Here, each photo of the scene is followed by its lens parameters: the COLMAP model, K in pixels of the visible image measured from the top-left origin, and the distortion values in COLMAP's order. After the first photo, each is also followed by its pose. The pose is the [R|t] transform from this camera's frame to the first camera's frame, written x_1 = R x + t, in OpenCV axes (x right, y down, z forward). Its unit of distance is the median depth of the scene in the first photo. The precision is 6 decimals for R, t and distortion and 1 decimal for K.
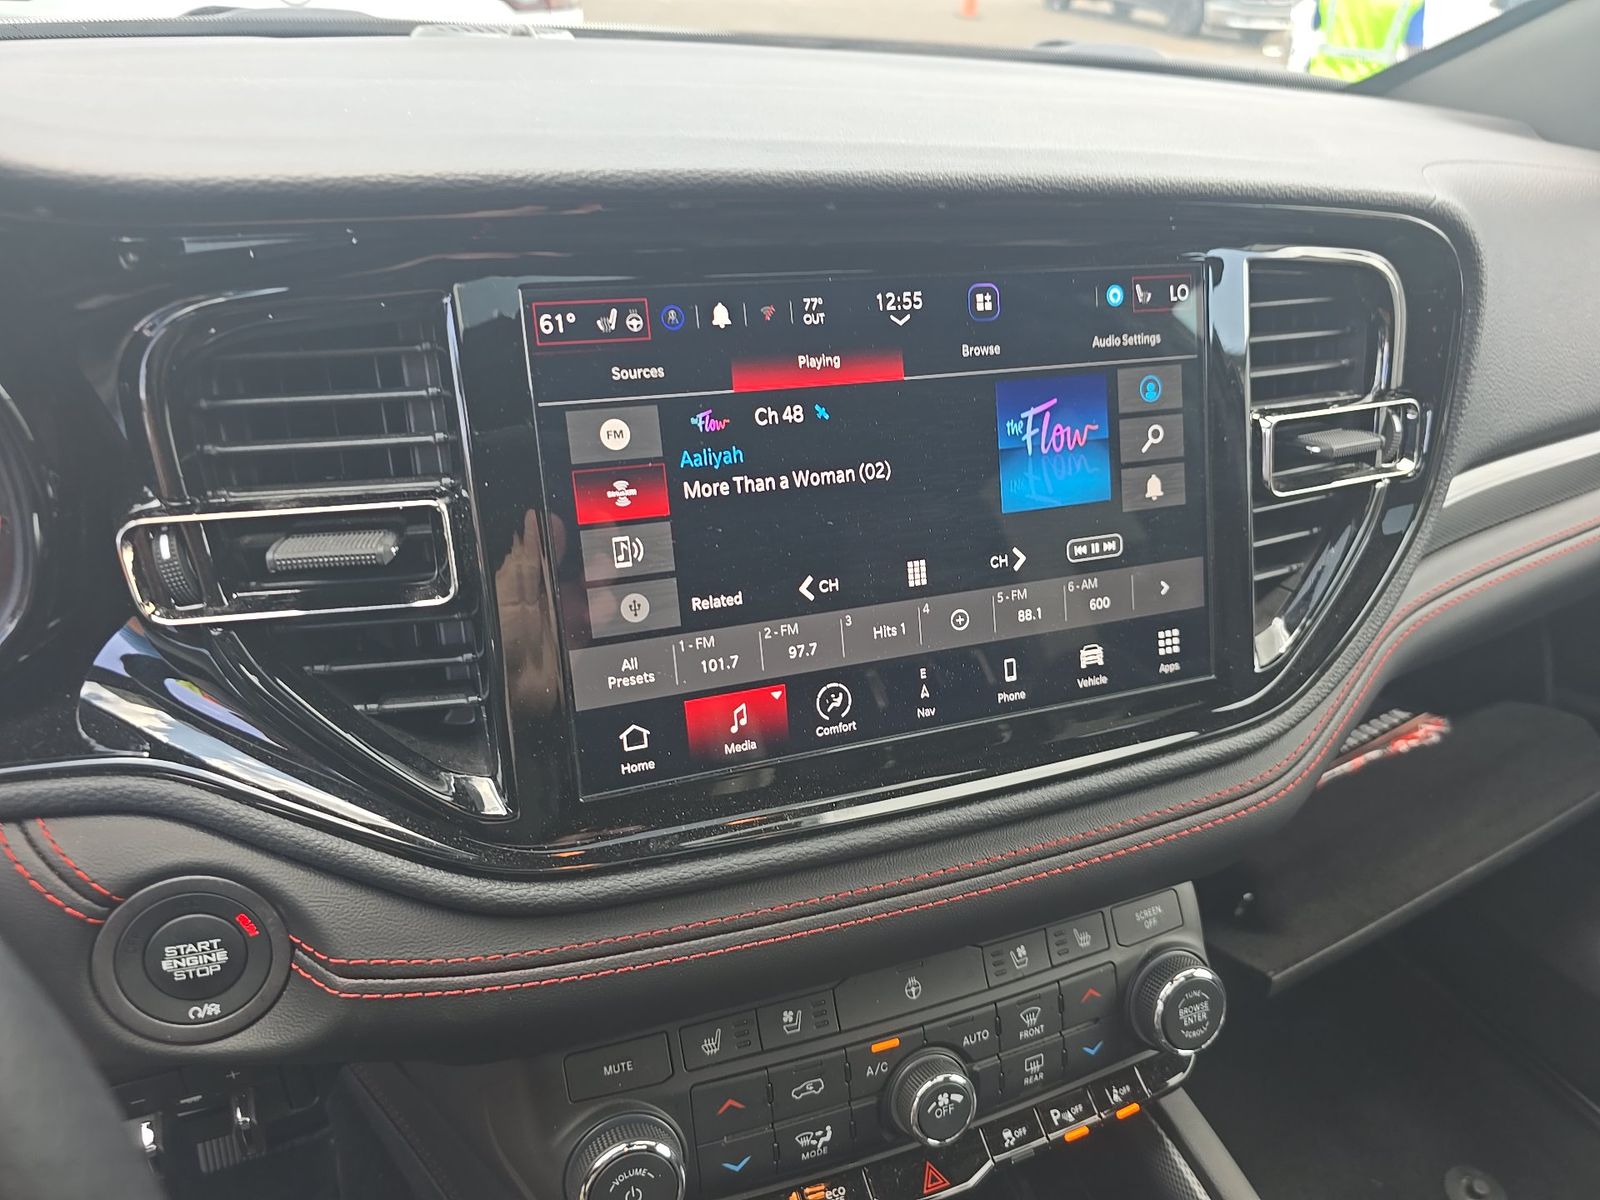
lens RADIAL K [[1143.4, 0, 789.0], [0, 1143.4, 604.6], [0, 0, 1]] dist [0.028132, -0.032347]
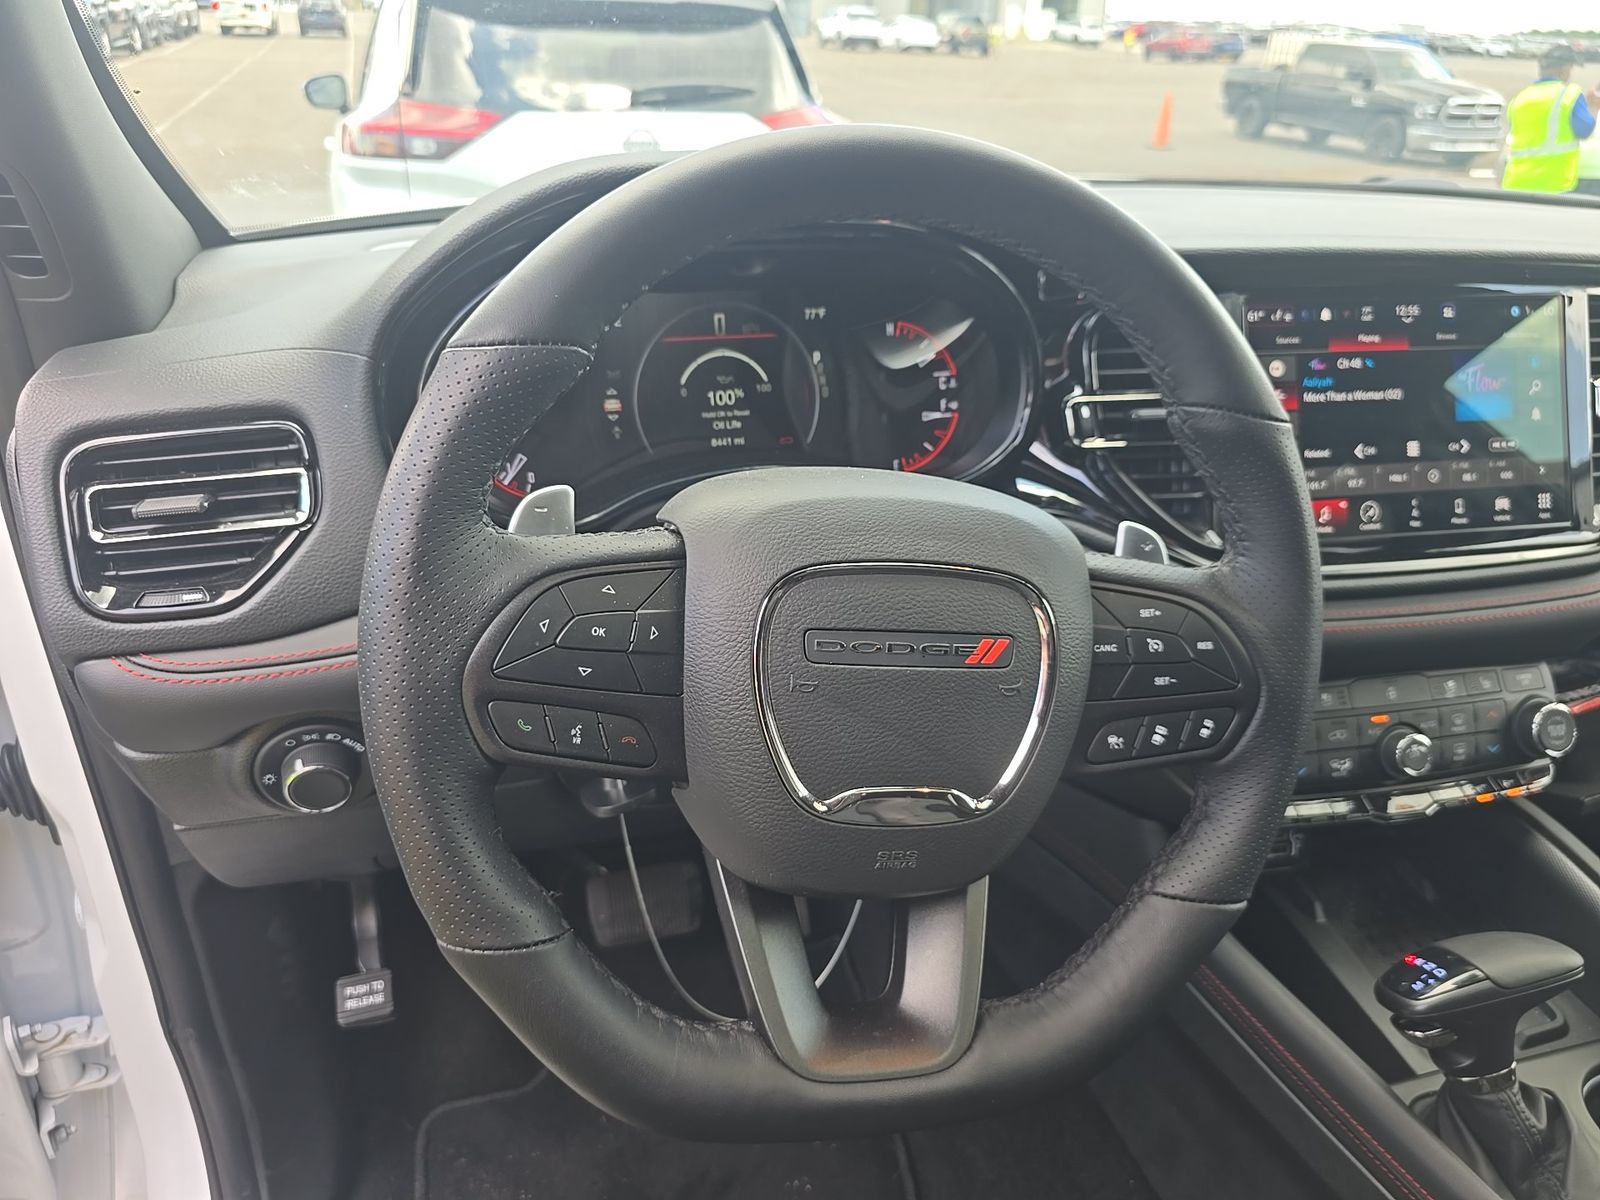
lens RADIAL K [[1143.4, 0, 804.2], [0, 1143.4, 596.5], [0, 0, 1]] dist [0.028132, -0.032347]
pose [[0.990057, 0.028104, -0.137832, -0.632217], [-0.042417, 0.993876, -0.102033, 0.463301], [0.134121, 0.106864, 0.985186, -1.025765]]
